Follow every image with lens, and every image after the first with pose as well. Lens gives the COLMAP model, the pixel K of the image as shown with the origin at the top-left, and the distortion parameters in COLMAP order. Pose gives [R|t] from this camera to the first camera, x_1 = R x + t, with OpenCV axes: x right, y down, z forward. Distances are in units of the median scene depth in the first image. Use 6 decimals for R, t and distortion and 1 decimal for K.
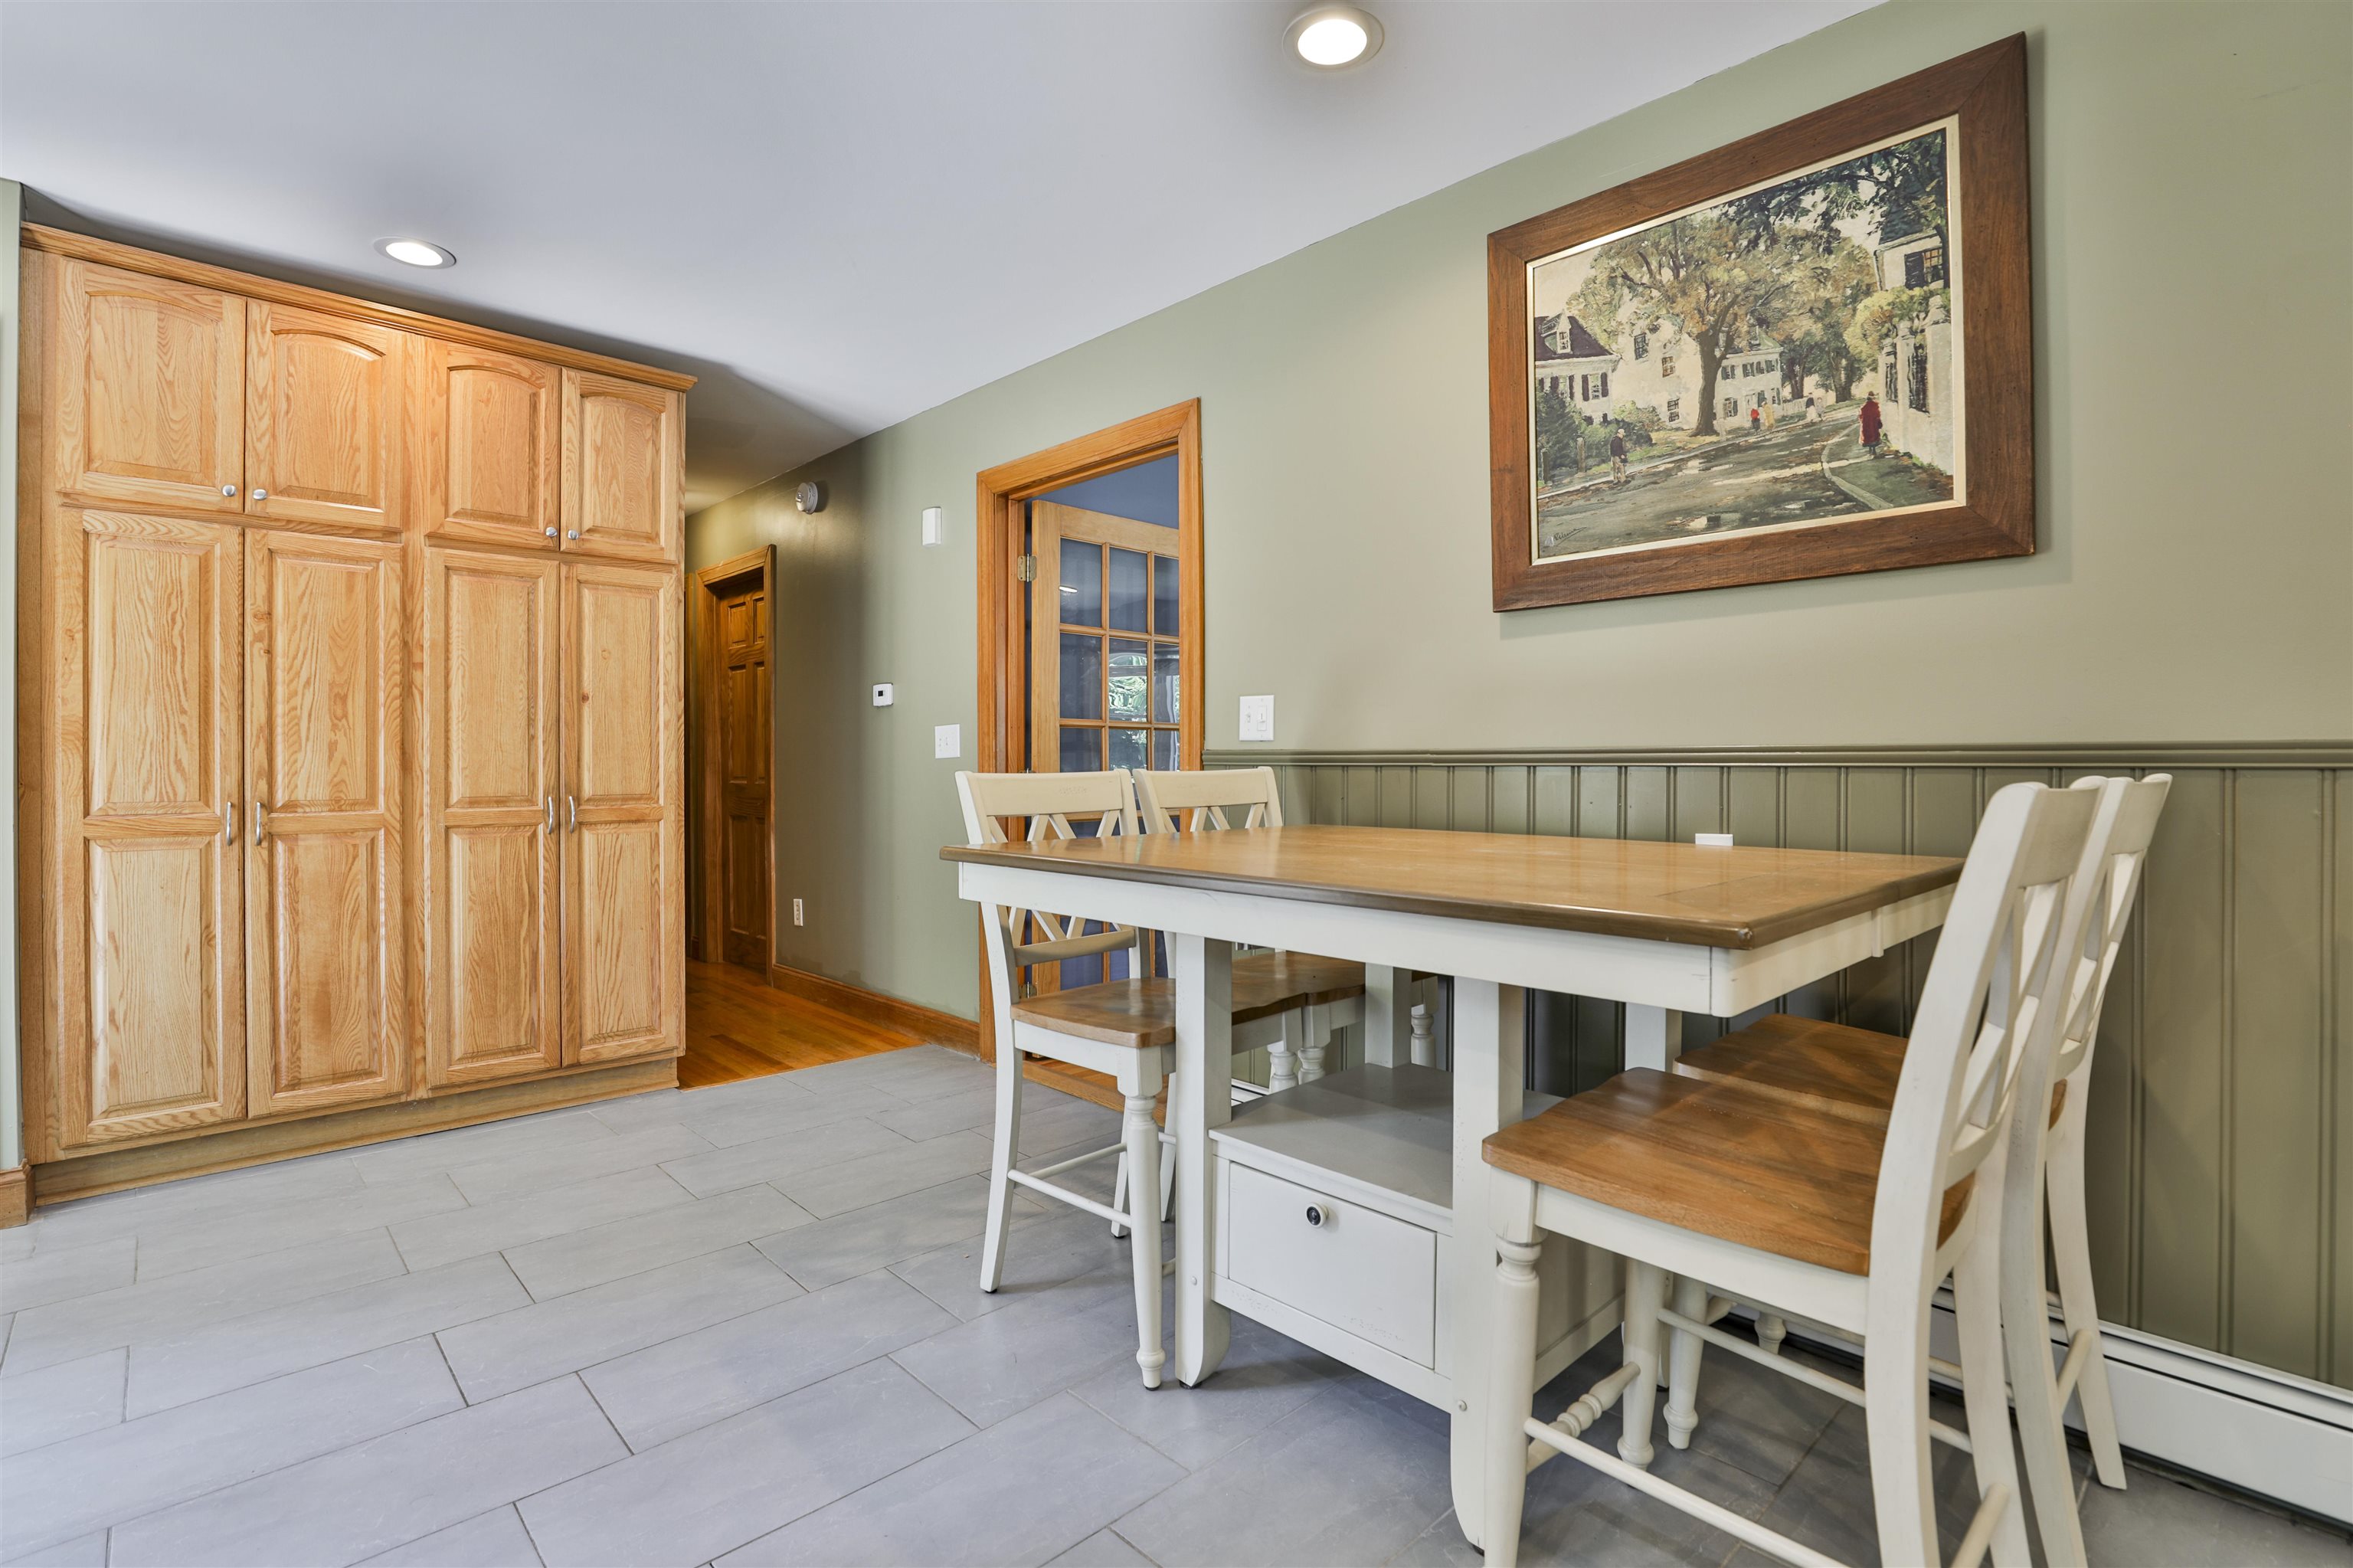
lens RADIAL K [[1094.1, 0, 1116.0], [0, 1094.1, 769.5], [0, 0, 1]] dist [-0.044408, 0.013378]
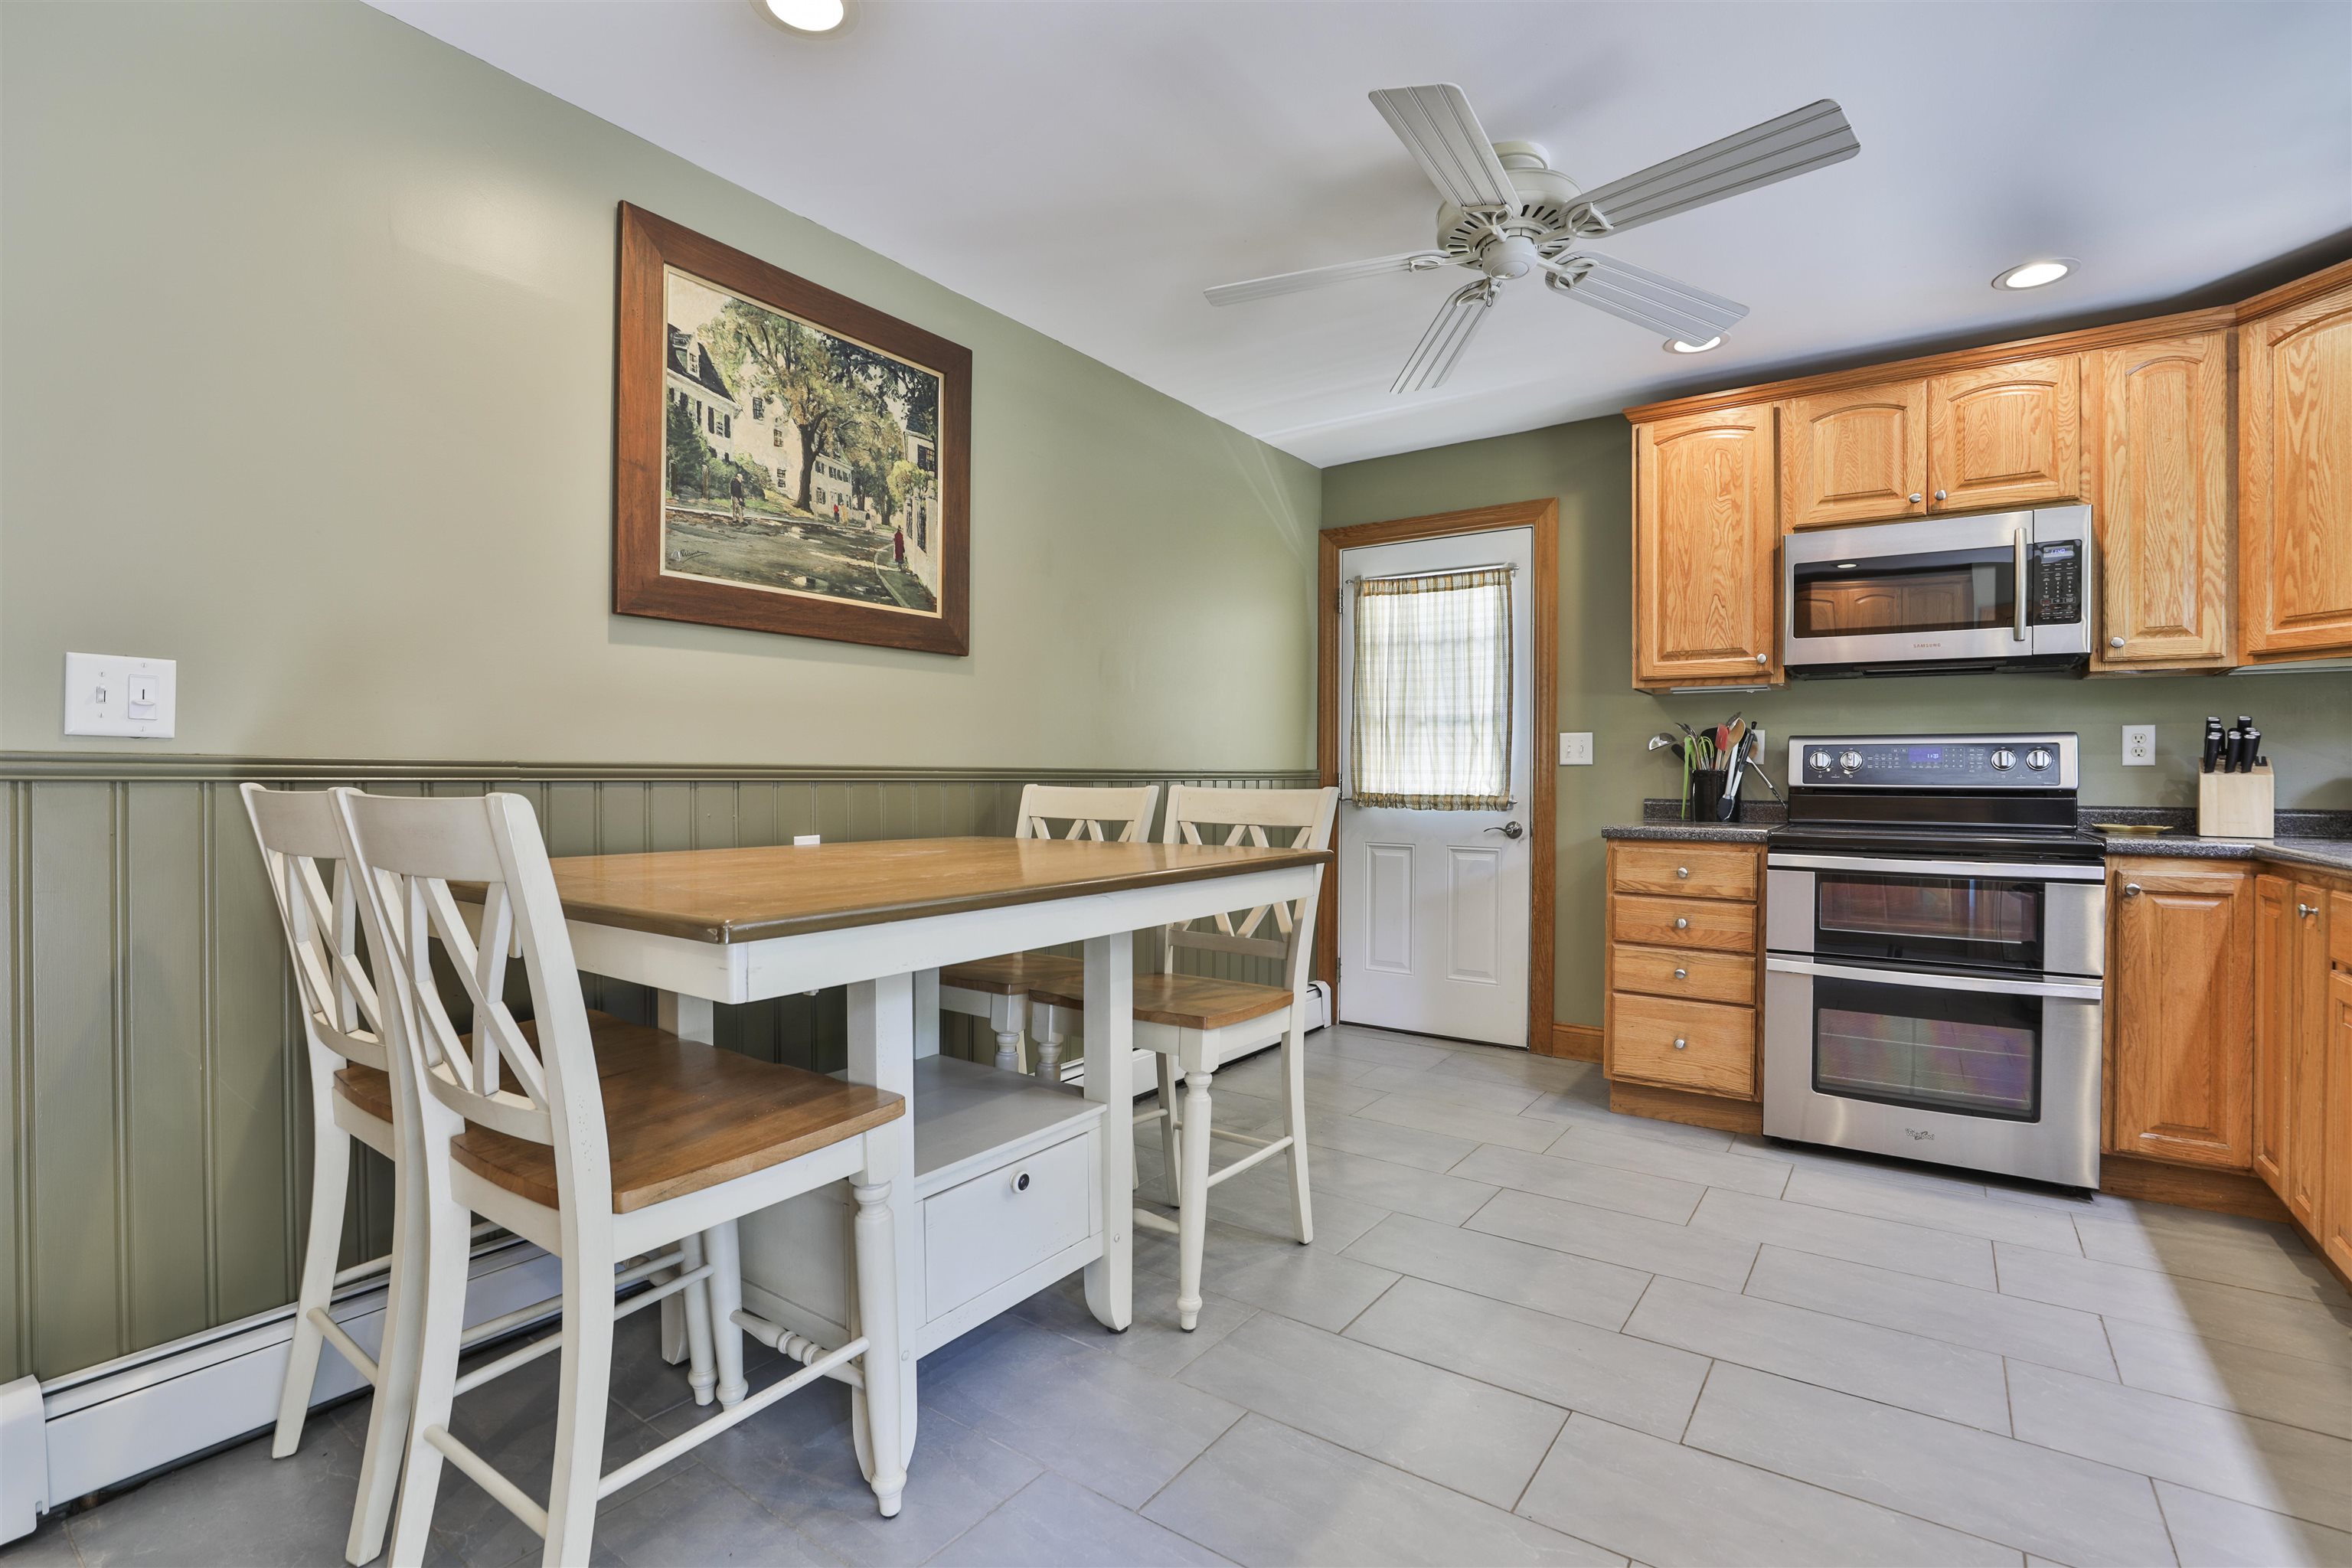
lens RADIAL K [[1101.1, 0, 1231.9], [0, 1101.1, 778.8], [0, 0, 1]] dist [-0.023924, 0.000954]
pose [[-0.254451, -0.000982, 0.967085, -0.555966], [0.003307, 0.999993, 0.001885, -0.004151], [-0.967080, 0.003678, -0.254445, 0.604036]]
